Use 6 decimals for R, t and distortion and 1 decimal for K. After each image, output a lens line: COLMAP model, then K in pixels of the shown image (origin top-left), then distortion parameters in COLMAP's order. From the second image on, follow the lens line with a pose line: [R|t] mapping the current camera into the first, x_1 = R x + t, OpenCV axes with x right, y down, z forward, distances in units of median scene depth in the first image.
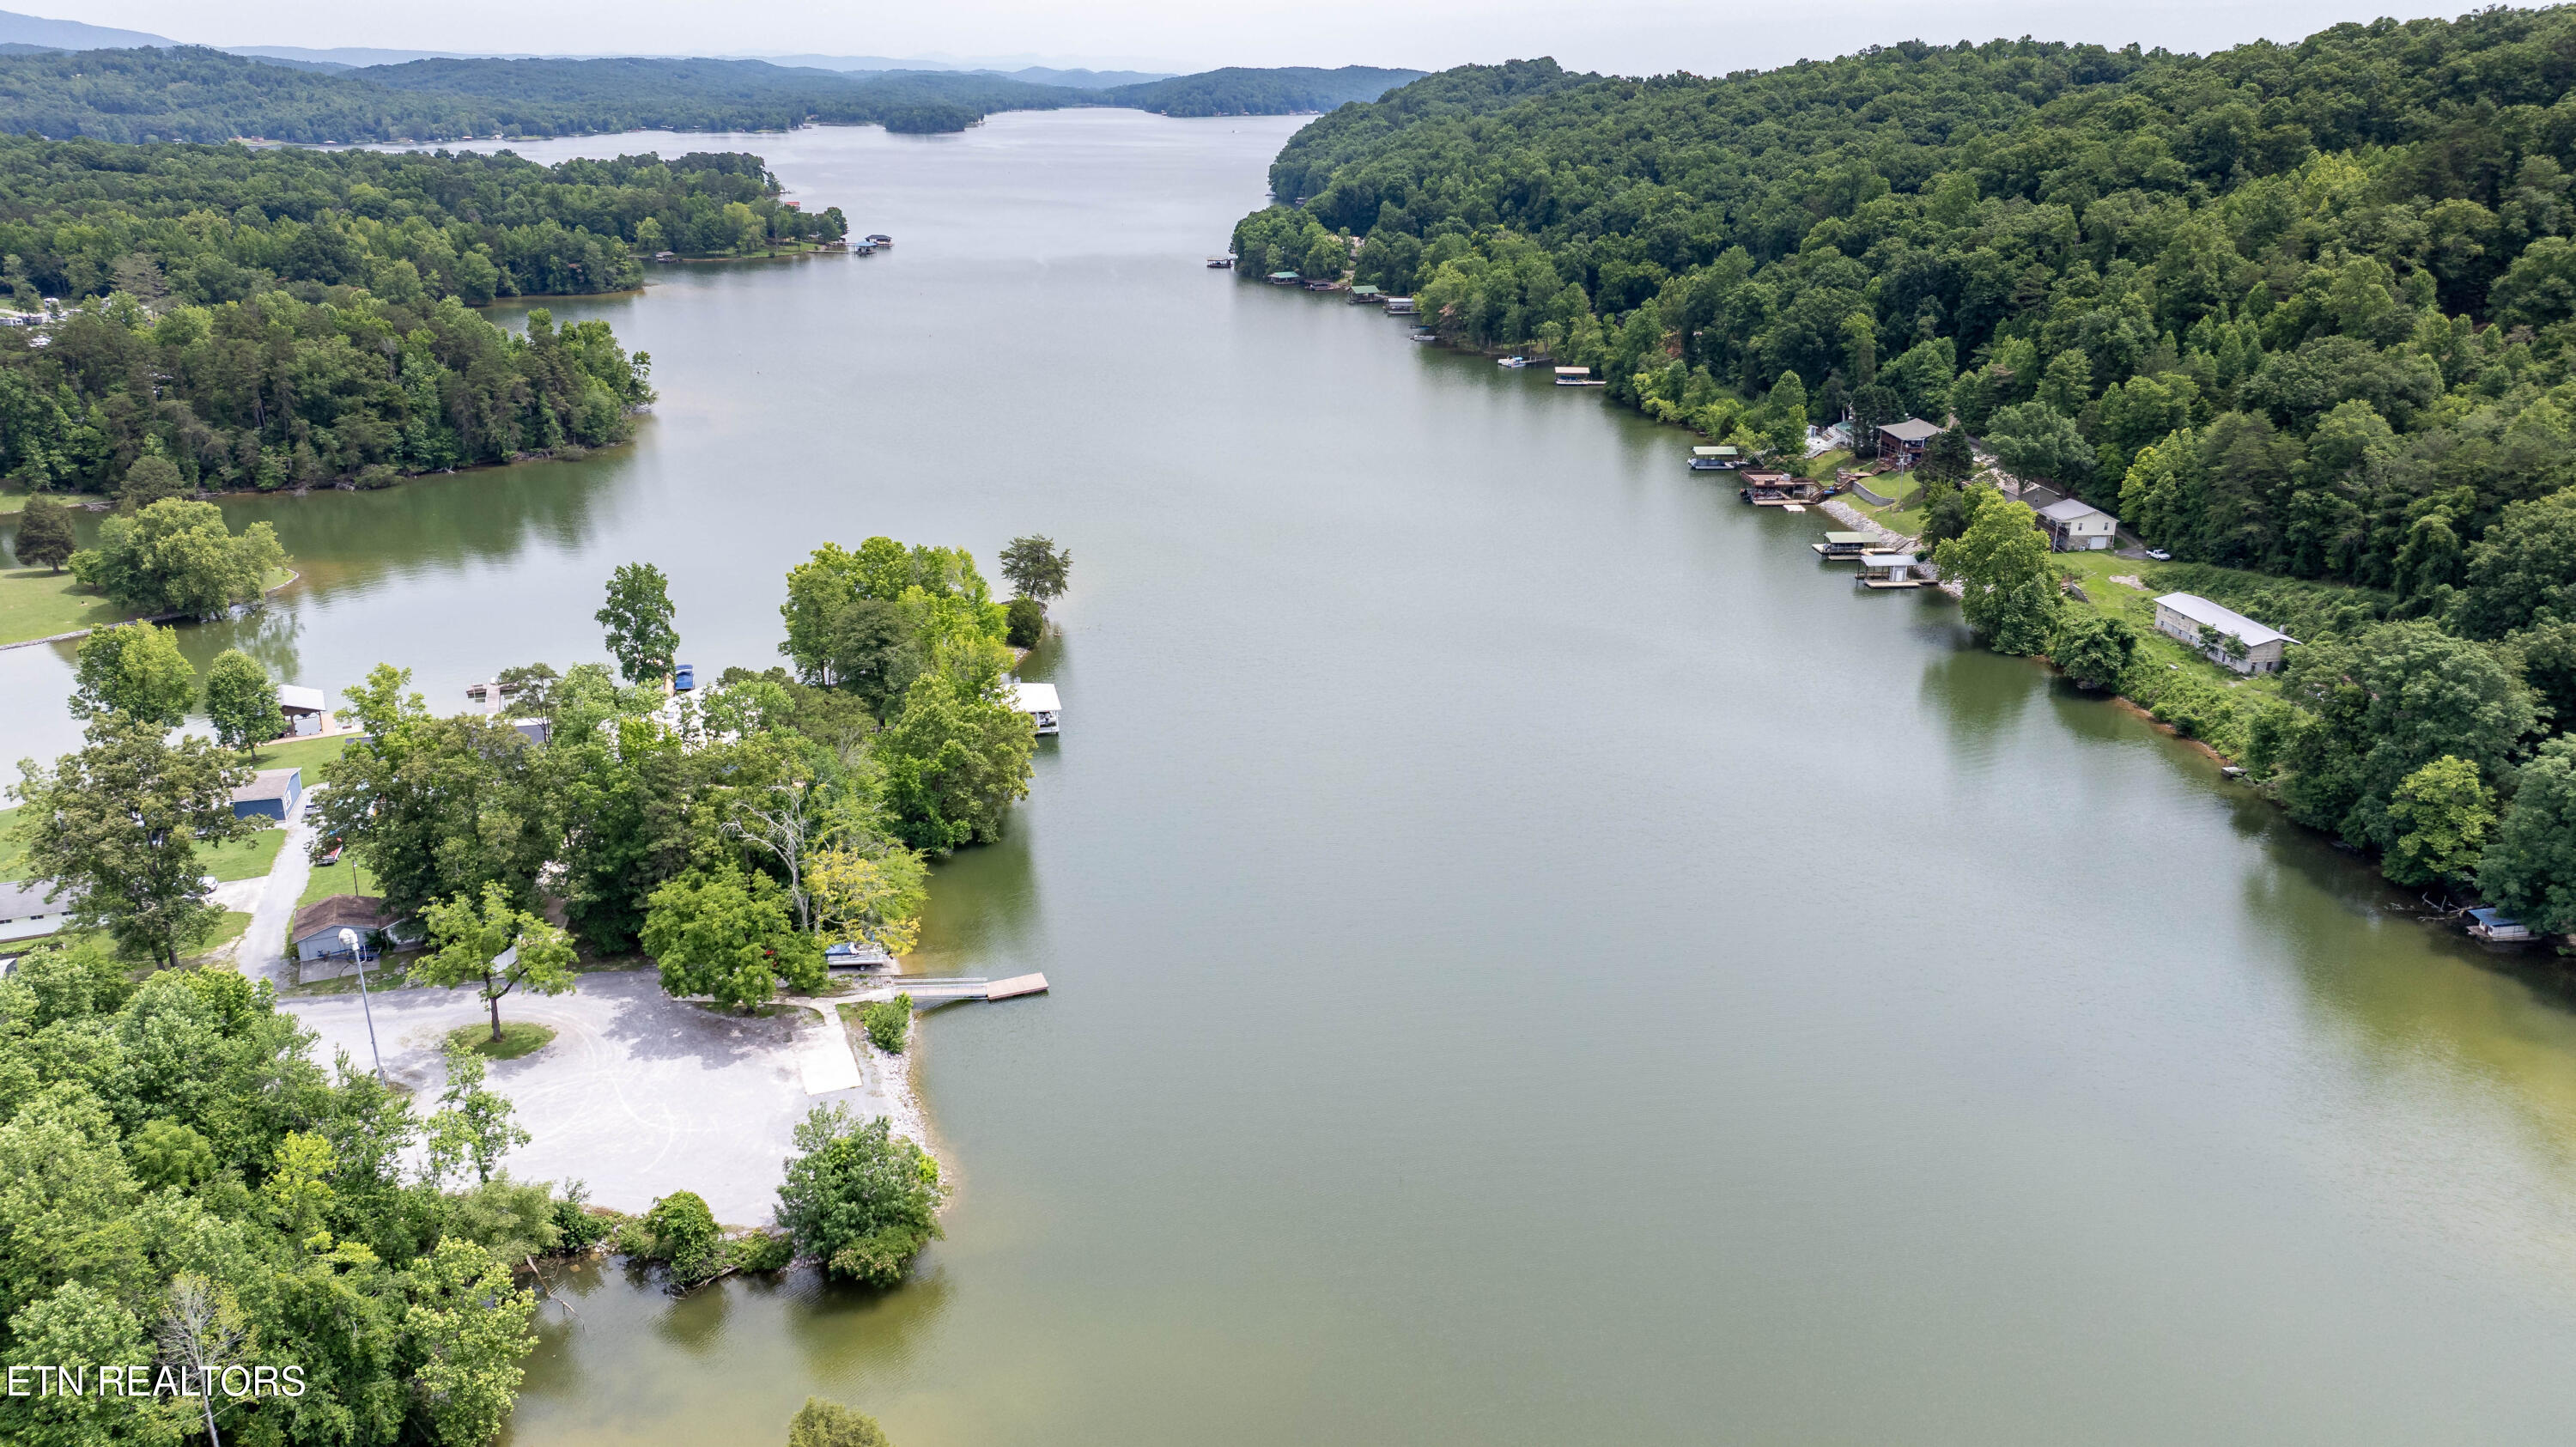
lens RADIAL K [[1810.7, 0, 1298.6], [0, 1810.7, 708.6], [0, 0, 1]] dist [-0.037980, 0.043026]
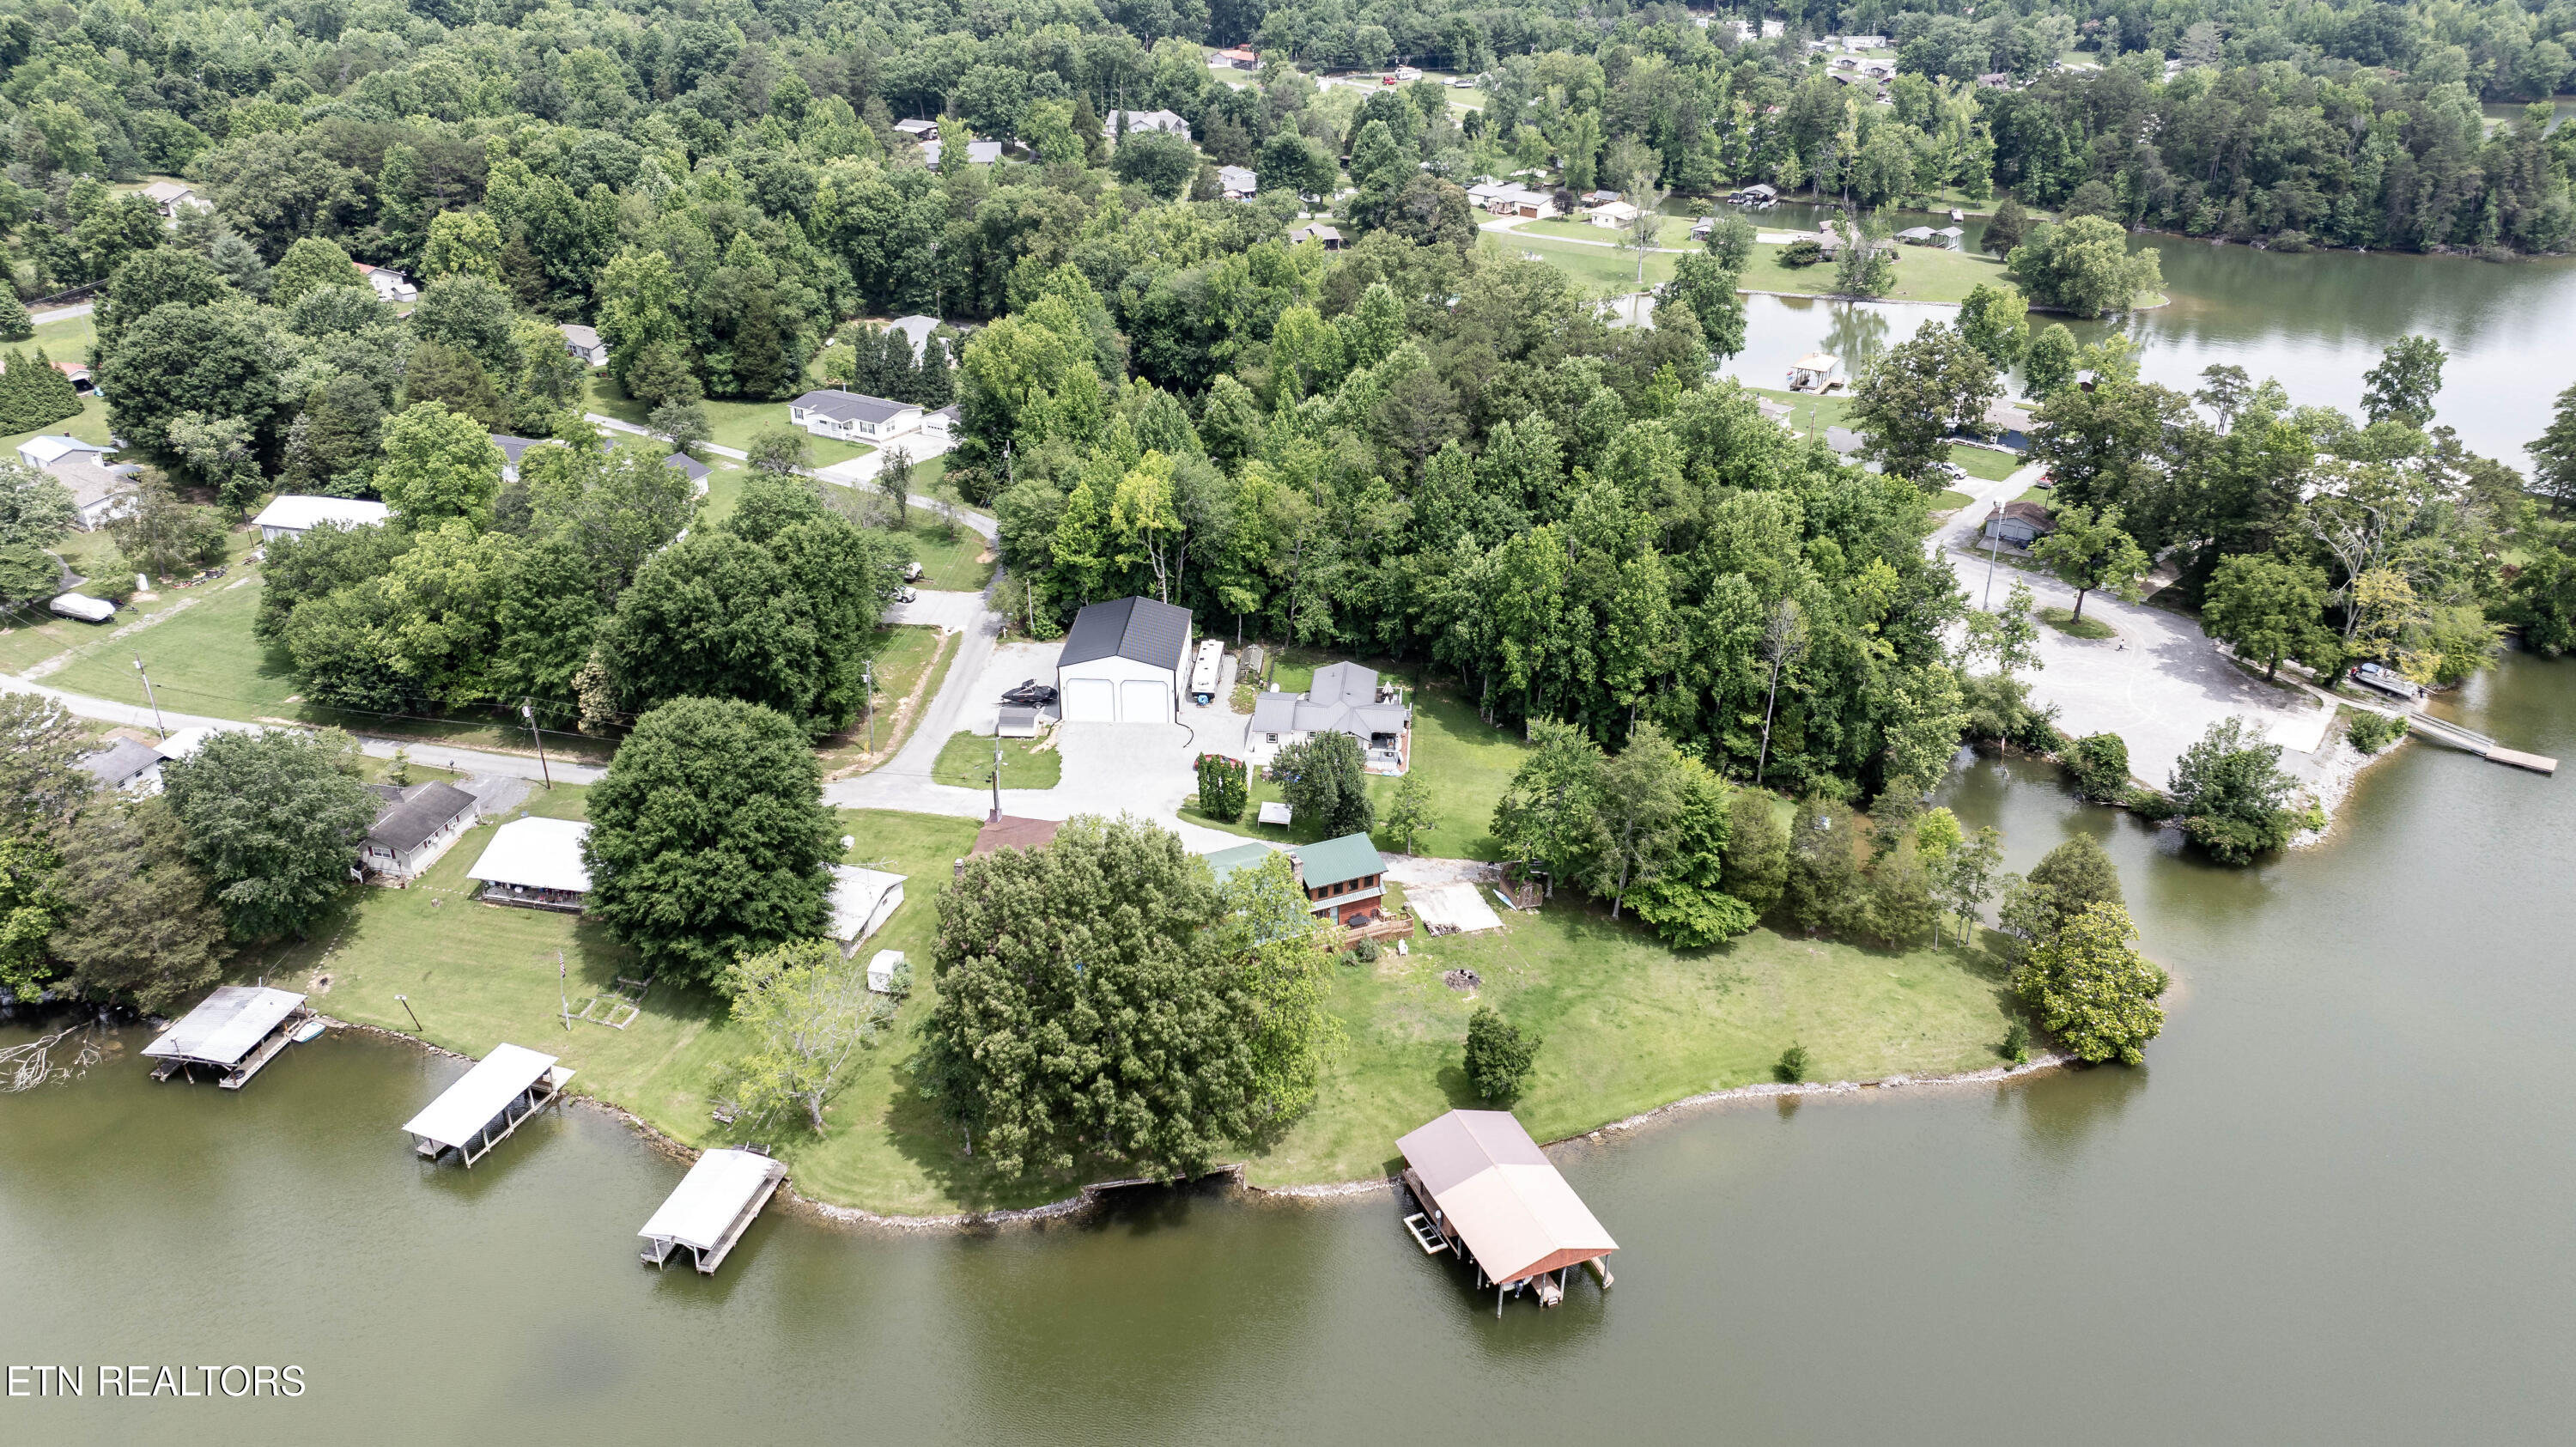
lens RADIAL K [[1810.7, 0, 1298.6], [0, 1810.7, 708.6], [0, 0, 1]] dist [-0.037980, 0.043026]
pose [[0.511265, 0.371171, -0.775139, 0.083903], [-0.286524, 0.923944, 0.253440, 0.018882], [0.810254, 0.092520, 0.578729, -0.059180]]
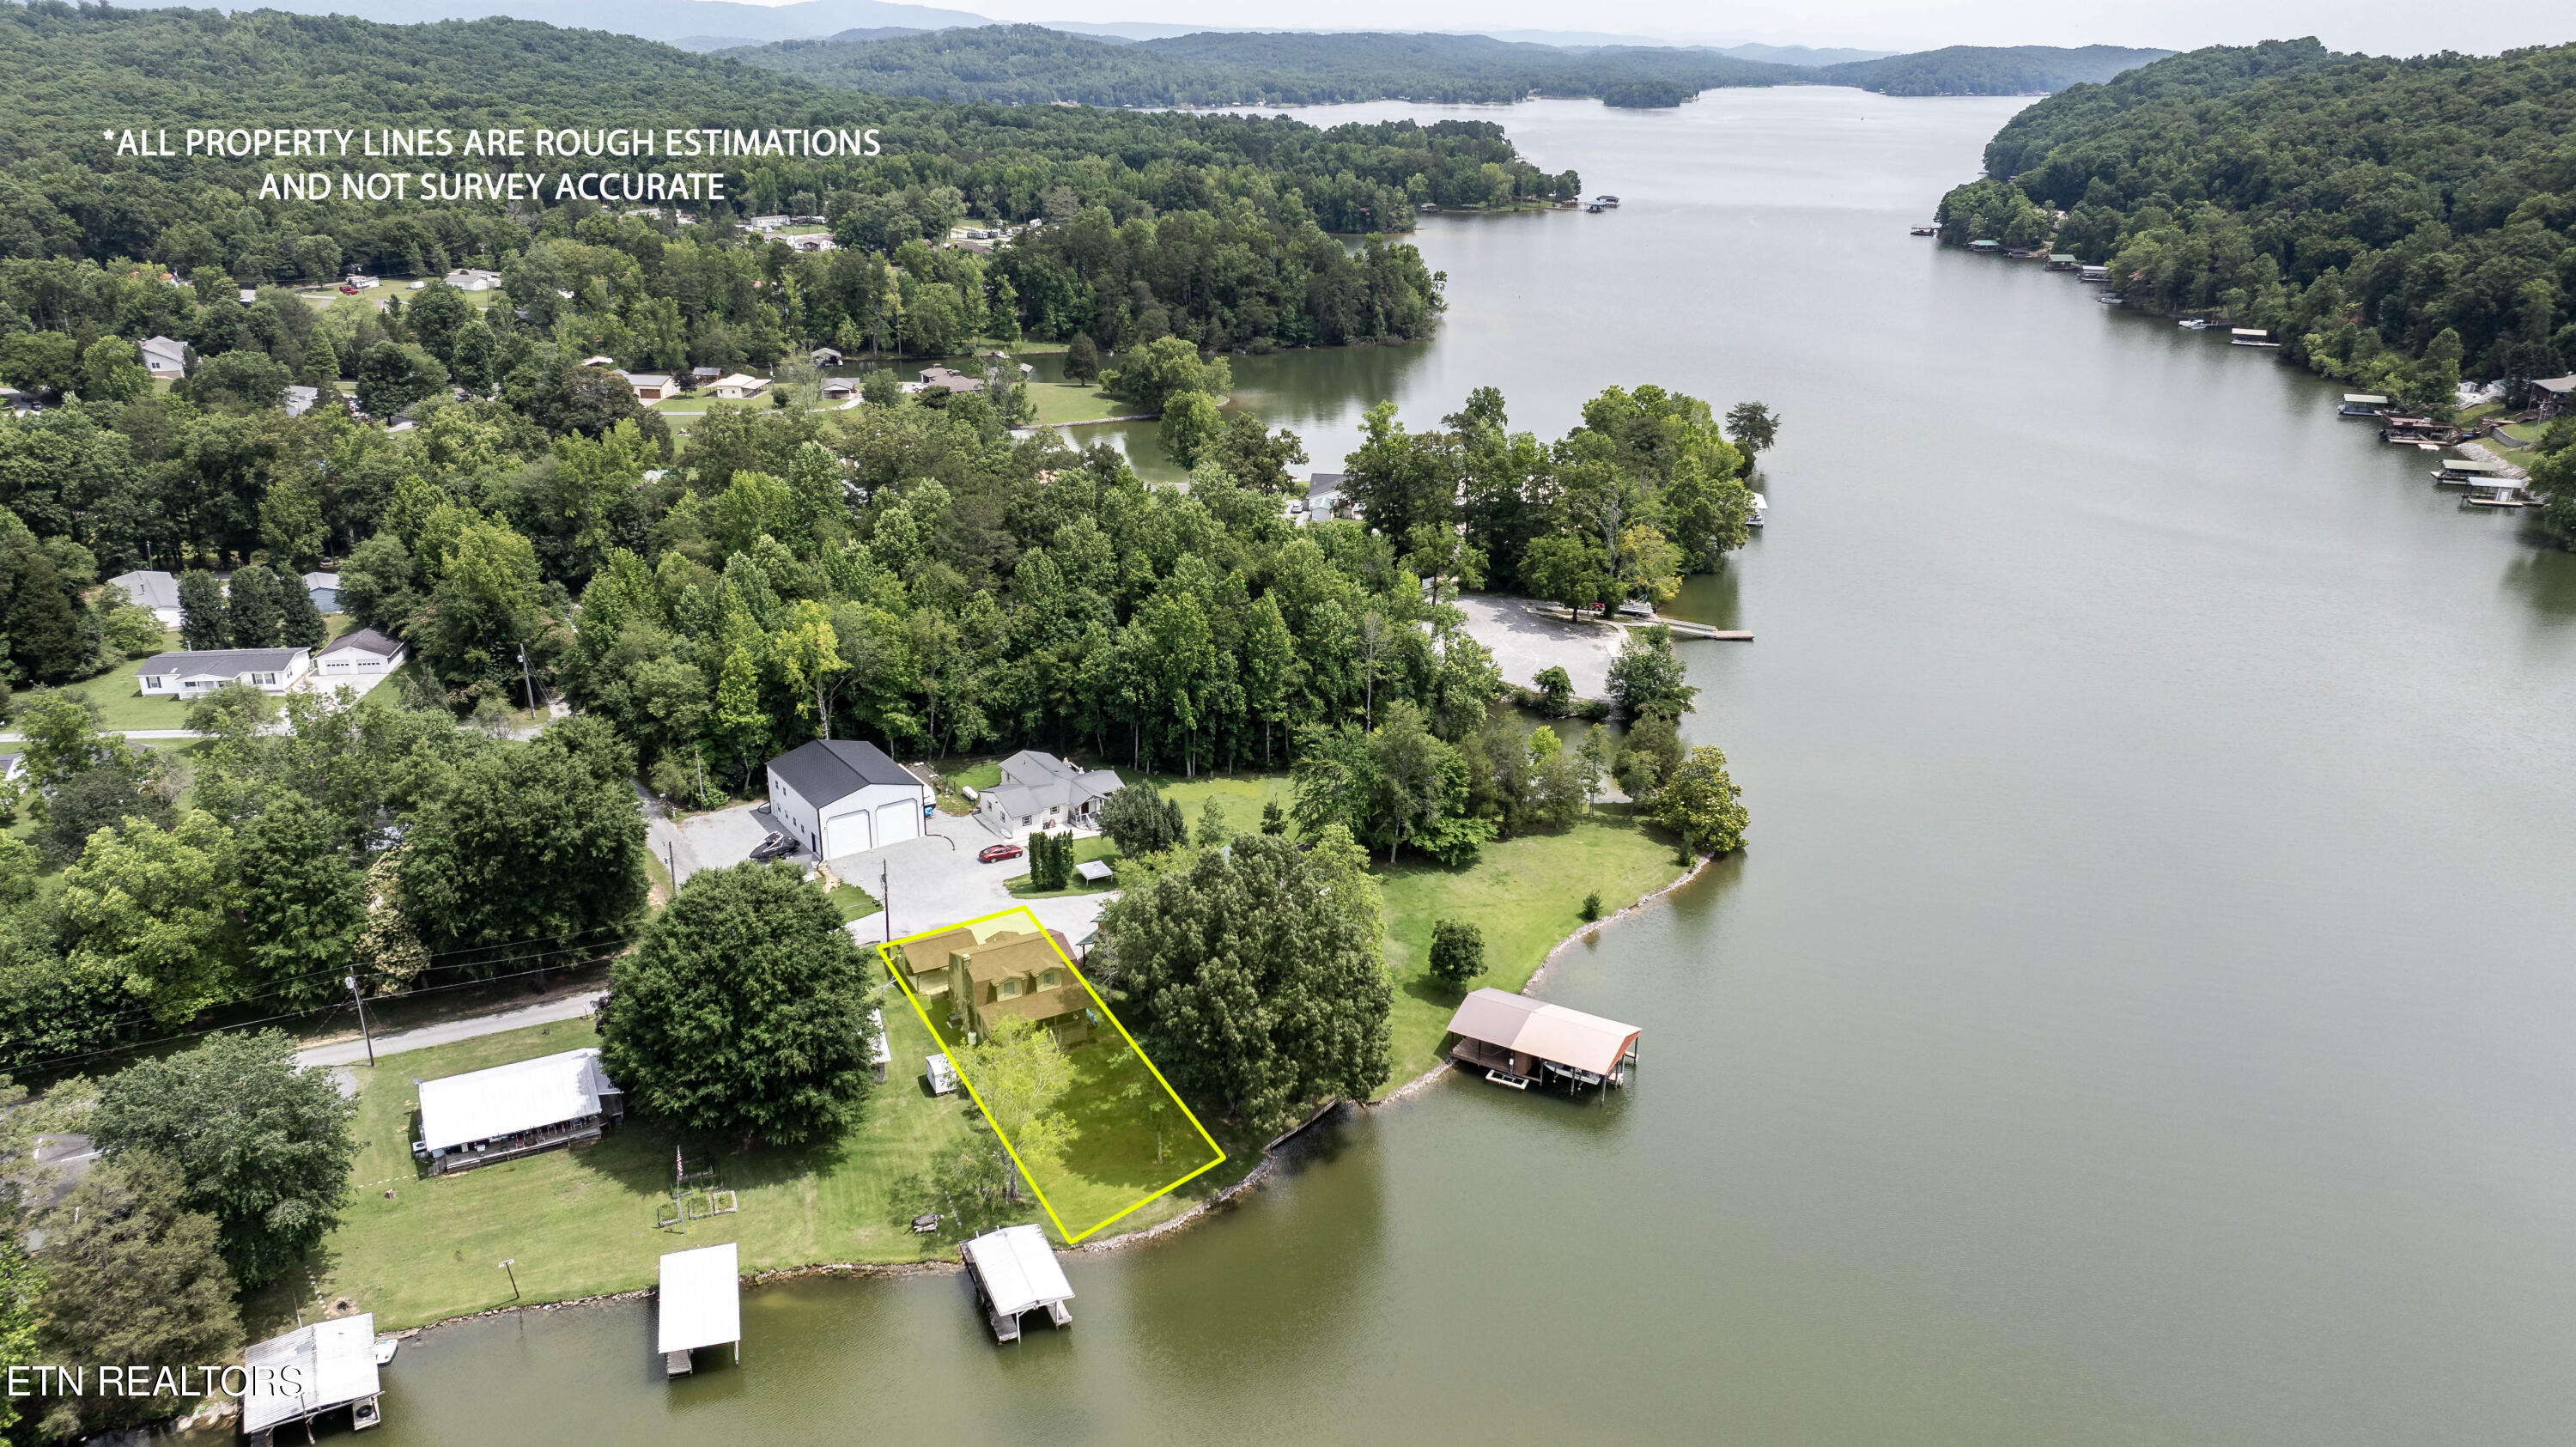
lens RADIAL K [[1810.7, 0, 1298.6], [0, 1810.7, 708.6], [0, 0, 1]] dist [-0.037980, 0.043026]
pose [[0.932890, 0.124986, -0.337778, 0.009452], [-0.120881, 0.992110, 0.033251, 0.062251], [0.339269, 0.009811, 0.940638, -0.184350]]
